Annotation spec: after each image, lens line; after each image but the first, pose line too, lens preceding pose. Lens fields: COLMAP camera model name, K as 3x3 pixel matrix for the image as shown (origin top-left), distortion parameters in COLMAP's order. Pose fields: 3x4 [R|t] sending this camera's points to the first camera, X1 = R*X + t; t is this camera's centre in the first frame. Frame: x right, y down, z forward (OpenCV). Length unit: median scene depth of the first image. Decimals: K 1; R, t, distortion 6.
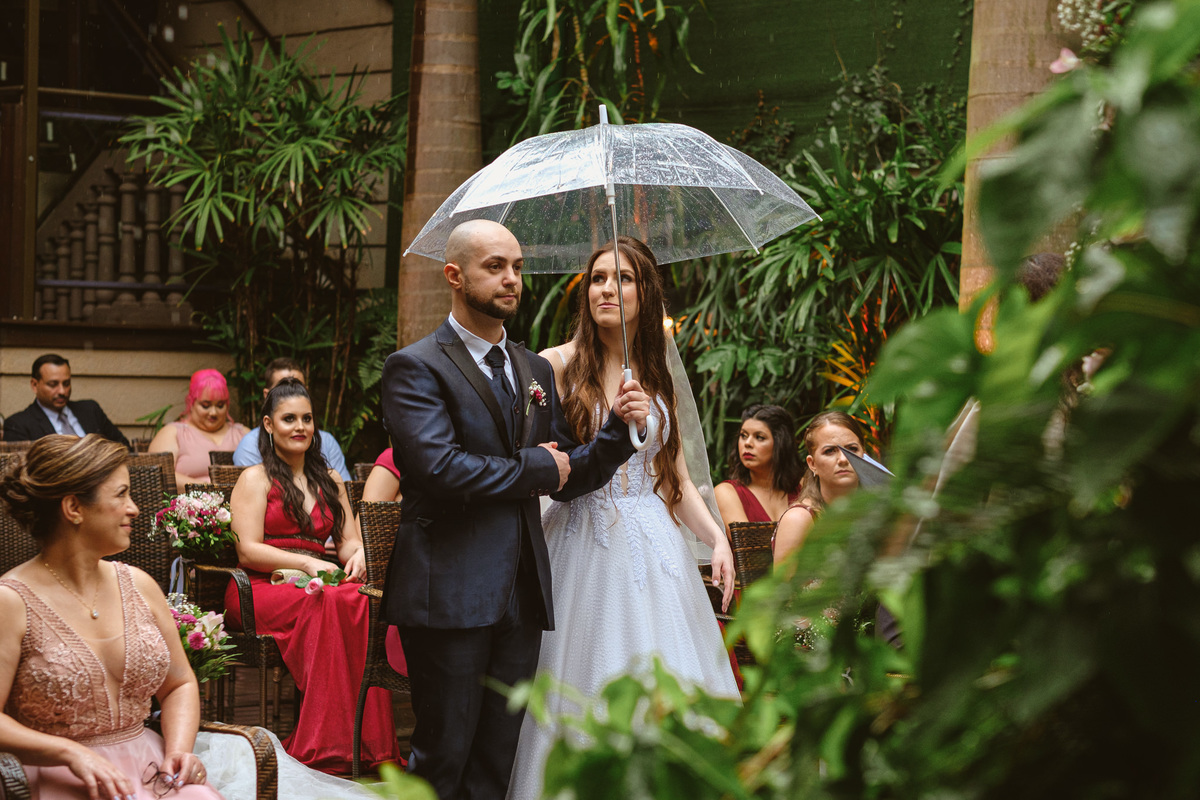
lens RADIAL K [[2869.6, 0, 599.4], [0, 2869.6, 399.3], [0, 0, 1]] dist [-0.013141, 0.000000]
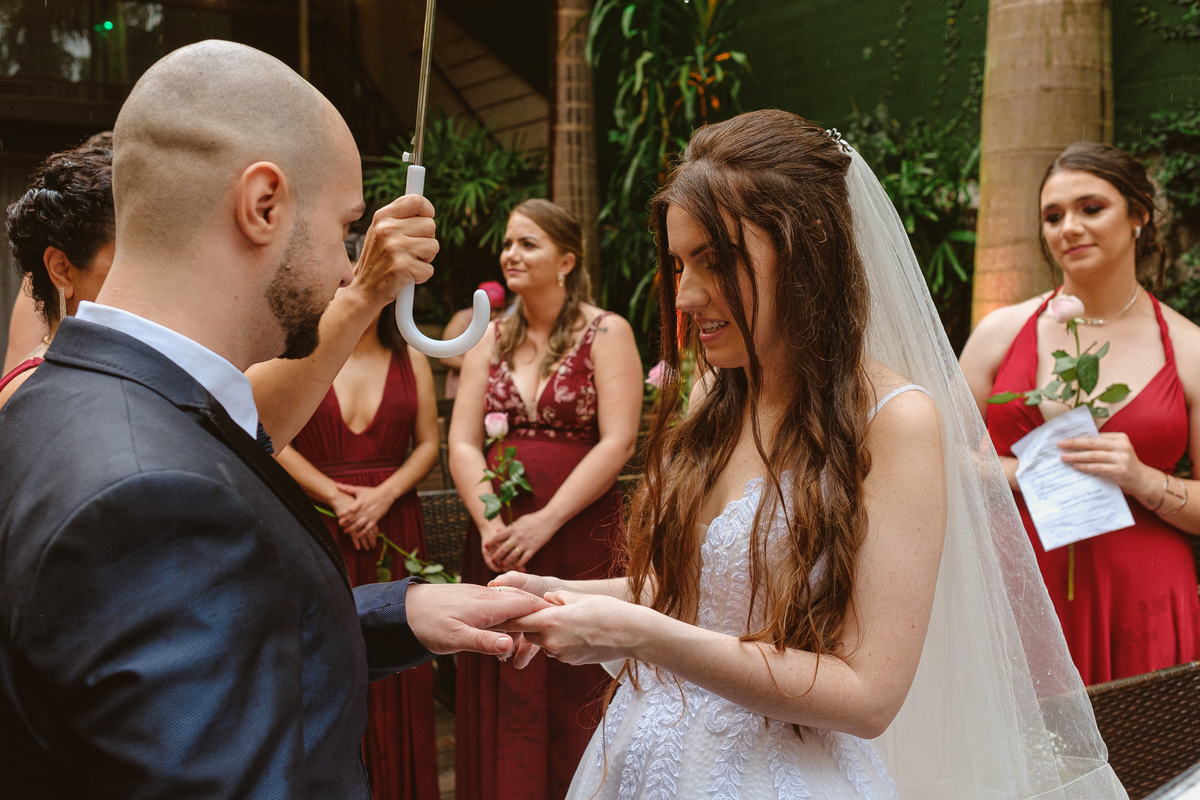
lens RADIAL K [[1179.1, 0, 607.1], [0, 1179.1, 403.4], [0, 0, 1]] dist [0.001788, 0.000000]
pose [[0.996215, -0.013368, -0.085892, 0.014635], [0.018724, 0.997910, 0.061849, -0.013732], [0.084886, -0.063223, 0.994383, 0.437109]]
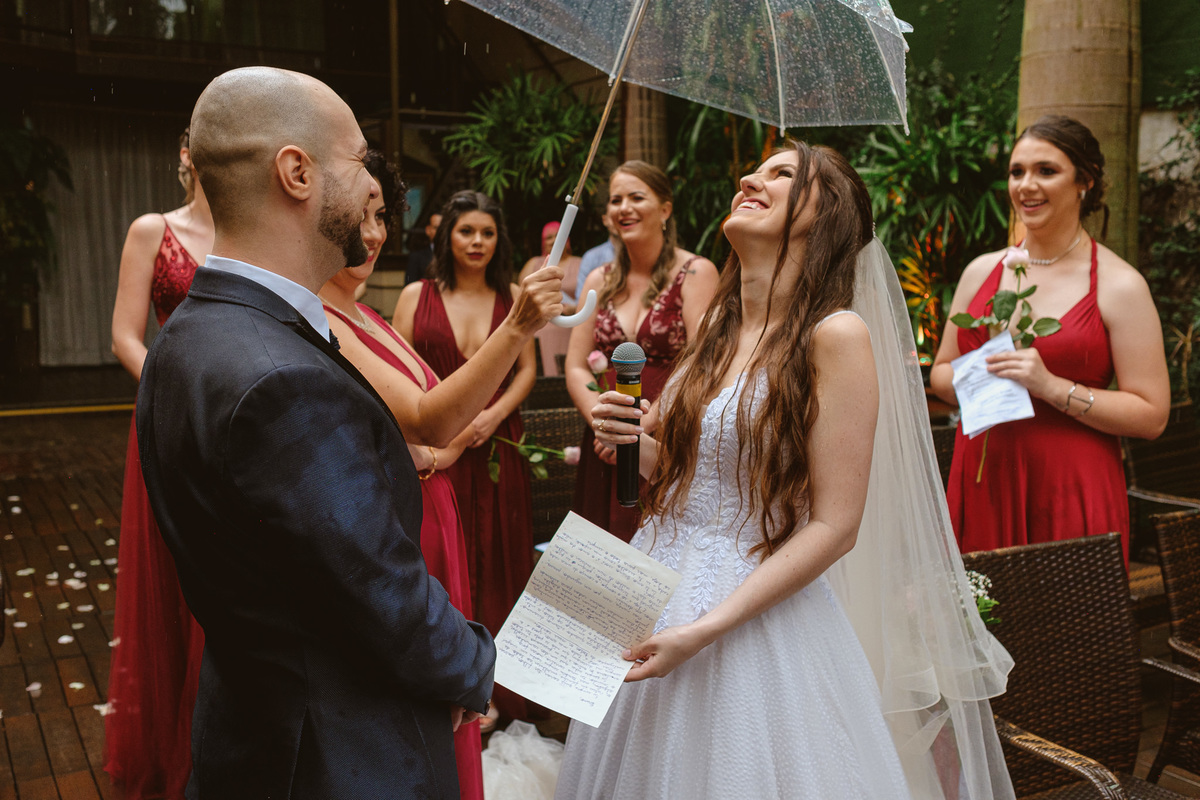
lens RADIAL K [[1179.1, 0, 593.6], [0, 1179.1, 420.5], [0, 0, 1]] dist [0.001788, 0.000000]
pose [[0.986807, -0.000112, -0.161900, 0.024581], [0.019731, 0.992629, 0.119577, -0.013014], [0.160693, -0.121194, 0.979535, 0.387859]]
